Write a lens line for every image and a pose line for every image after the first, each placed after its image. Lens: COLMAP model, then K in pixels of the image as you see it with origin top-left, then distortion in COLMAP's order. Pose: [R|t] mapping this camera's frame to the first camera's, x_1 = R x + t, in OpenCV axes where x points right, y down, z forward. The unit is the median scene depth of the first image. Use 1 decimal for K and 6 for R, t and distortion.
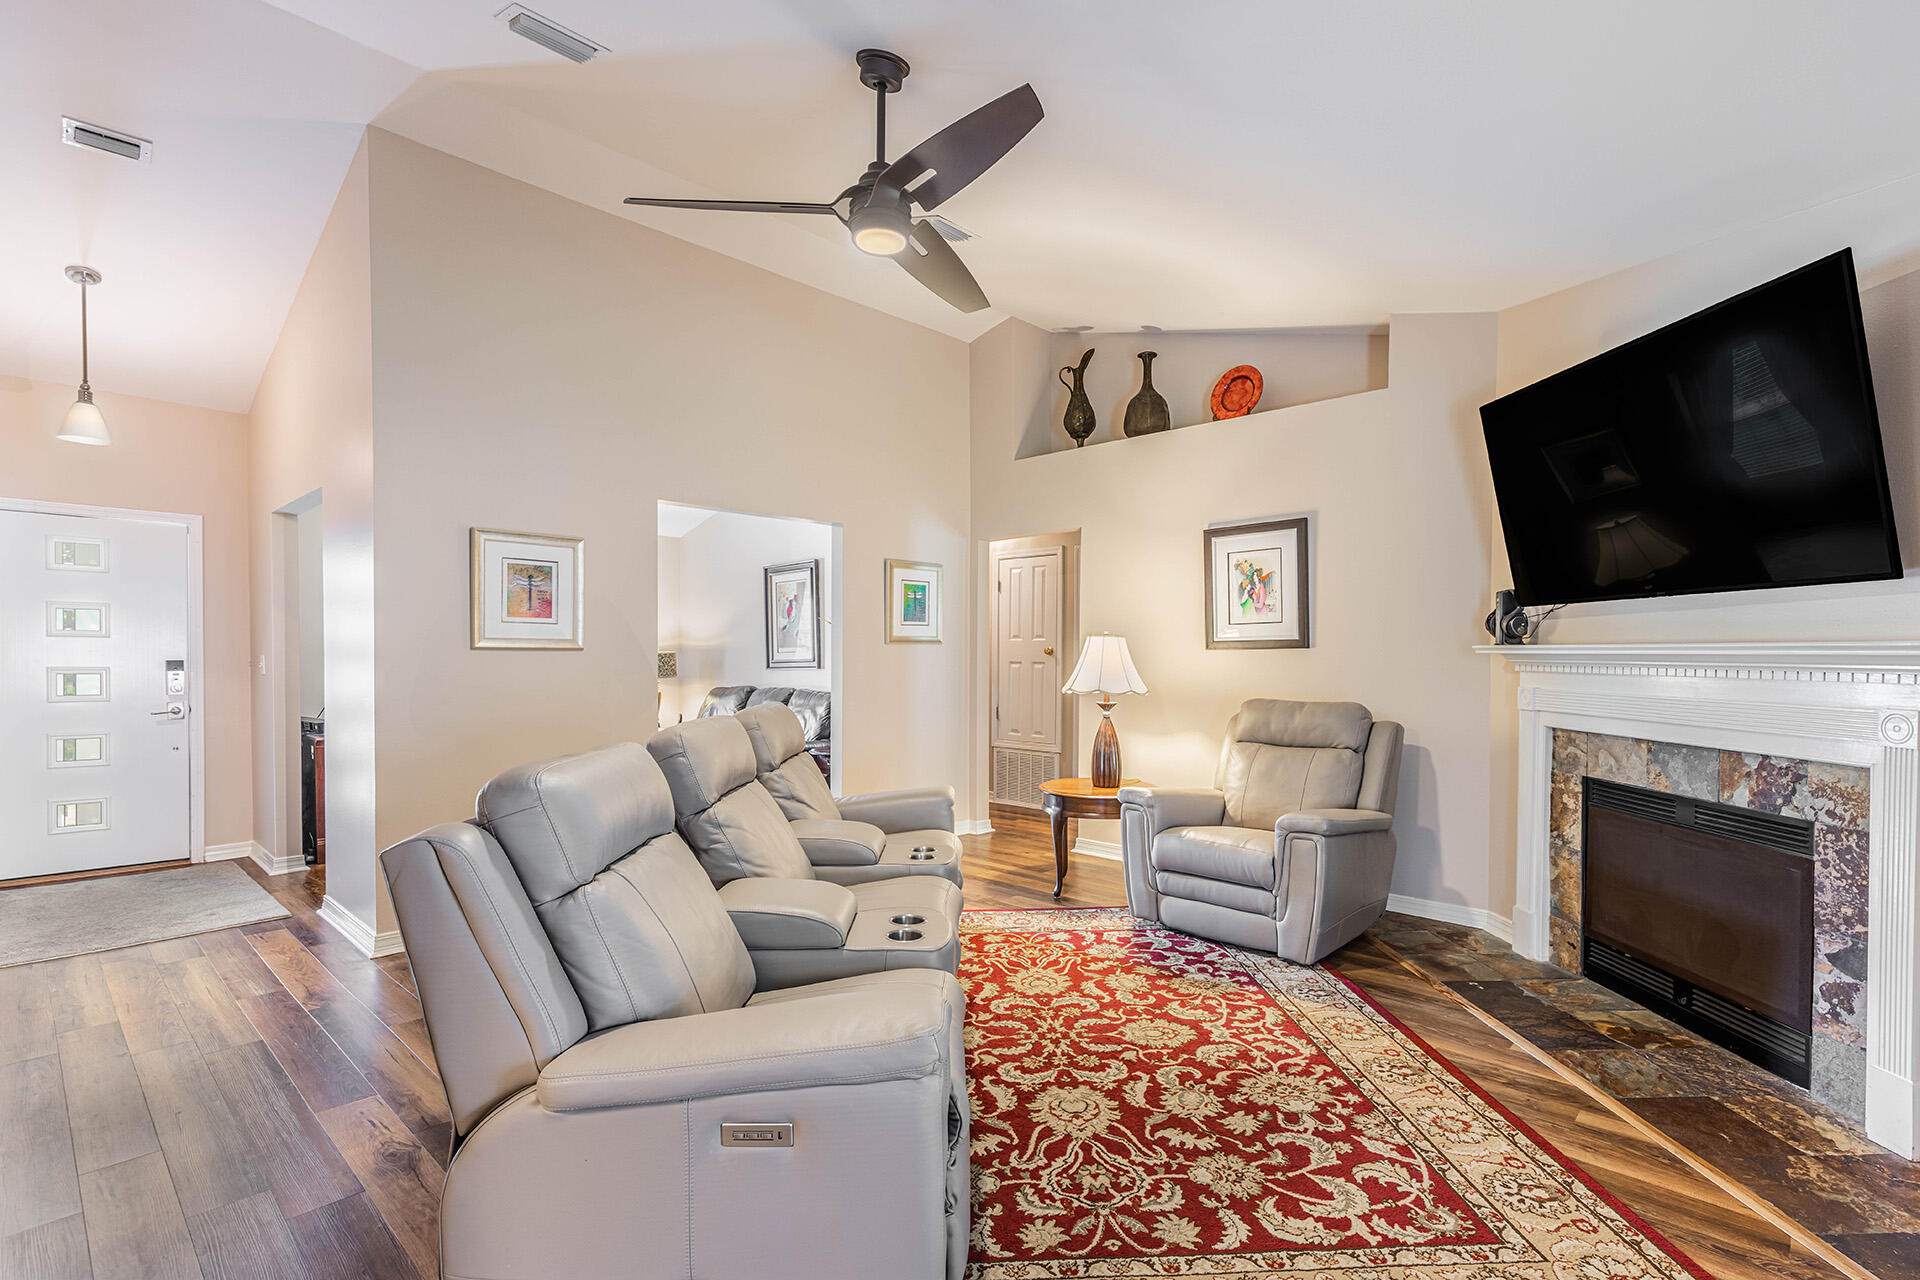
lens RADIAL K [[908.2, 0, 978.7], [0, 908.2, 666.5], [0, 0, 1]] dist [0.000488, 0.000303]
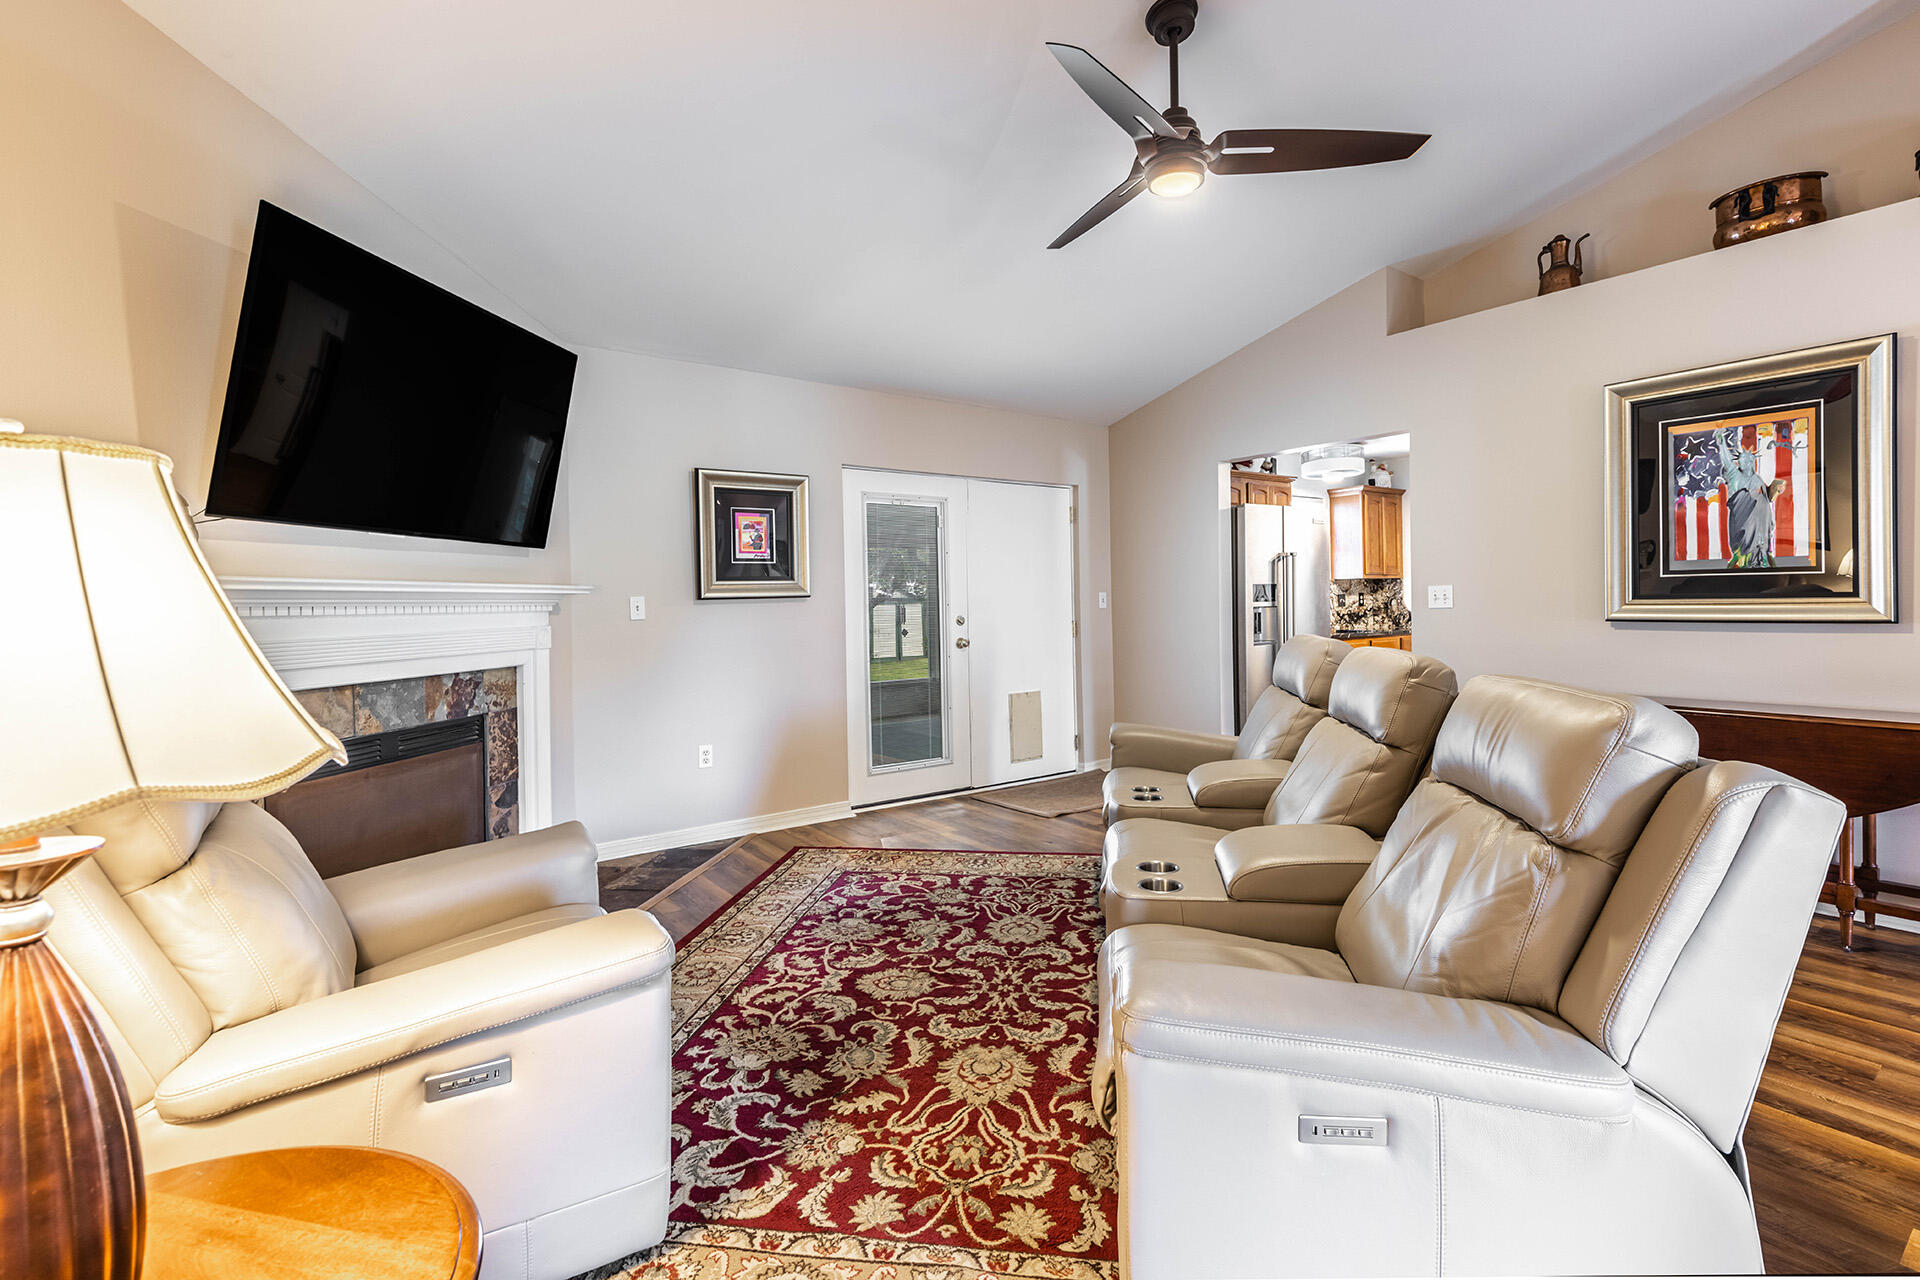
lens RADIAL K [[876.4, 0, 966.3], [0, 876.4, 607.9], [0, 0, 1]] dist [0.039267, -0.000042]
pose [[-0.982810, 0.011423, 0.184266, -0.046876], [0.016144, 0.999578, 0.024143, -0.009468], [-0.183912, 0.026703, -0.982580, 1.761236]]
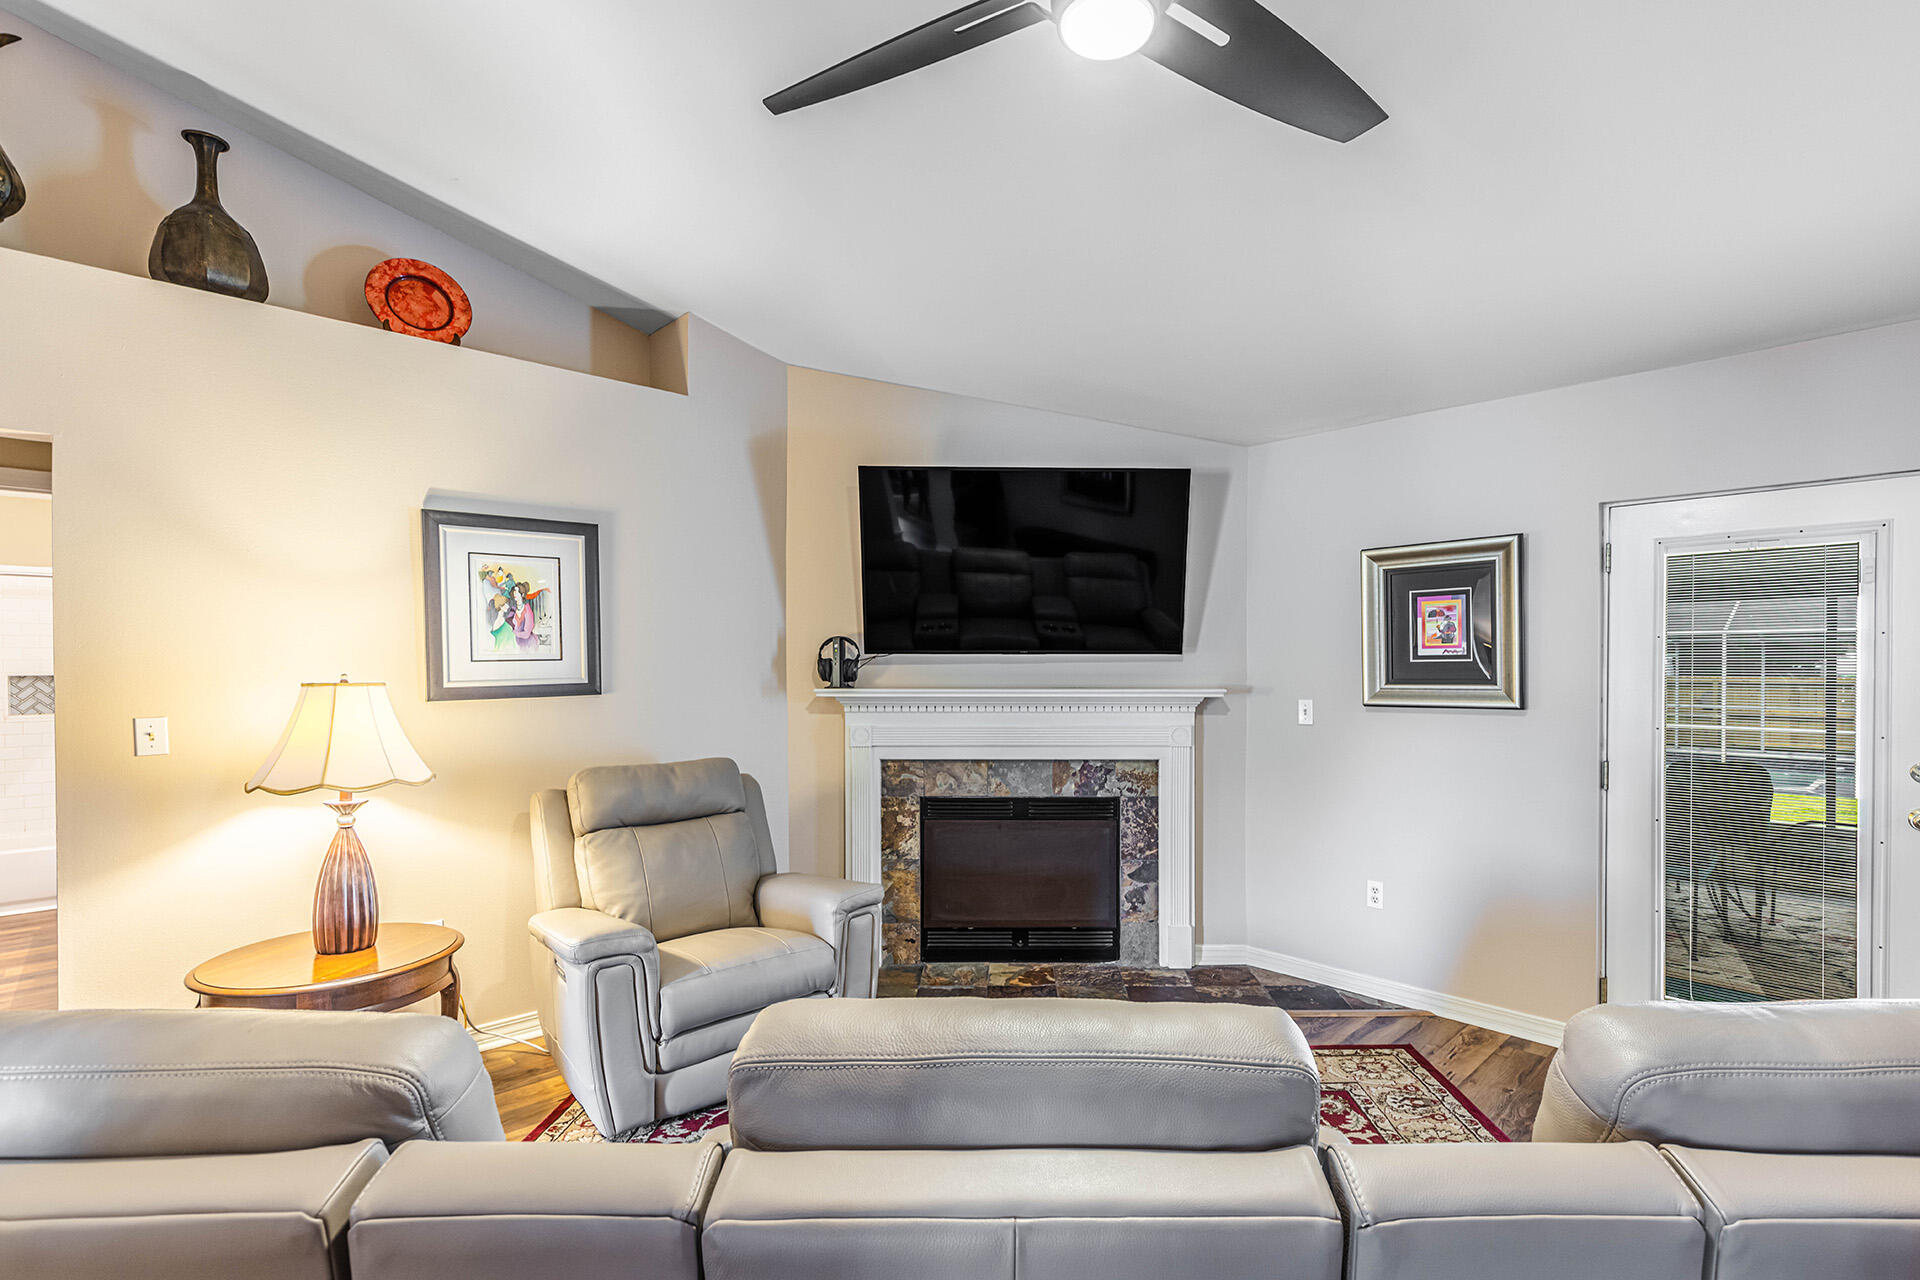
lens RADIAL K [[911.1, 0, 1032.5], [0, 911.1, 675.3], [0, 0, 1]] dist [0.003436, 0.000261]
pose [[0.017678, -0.016739, 0.999704, -0.584147], [0.015850, 0.999739, 0.016459, -0.062787], [-0.999718, 0.015554, 0.017939, 0.900148]]
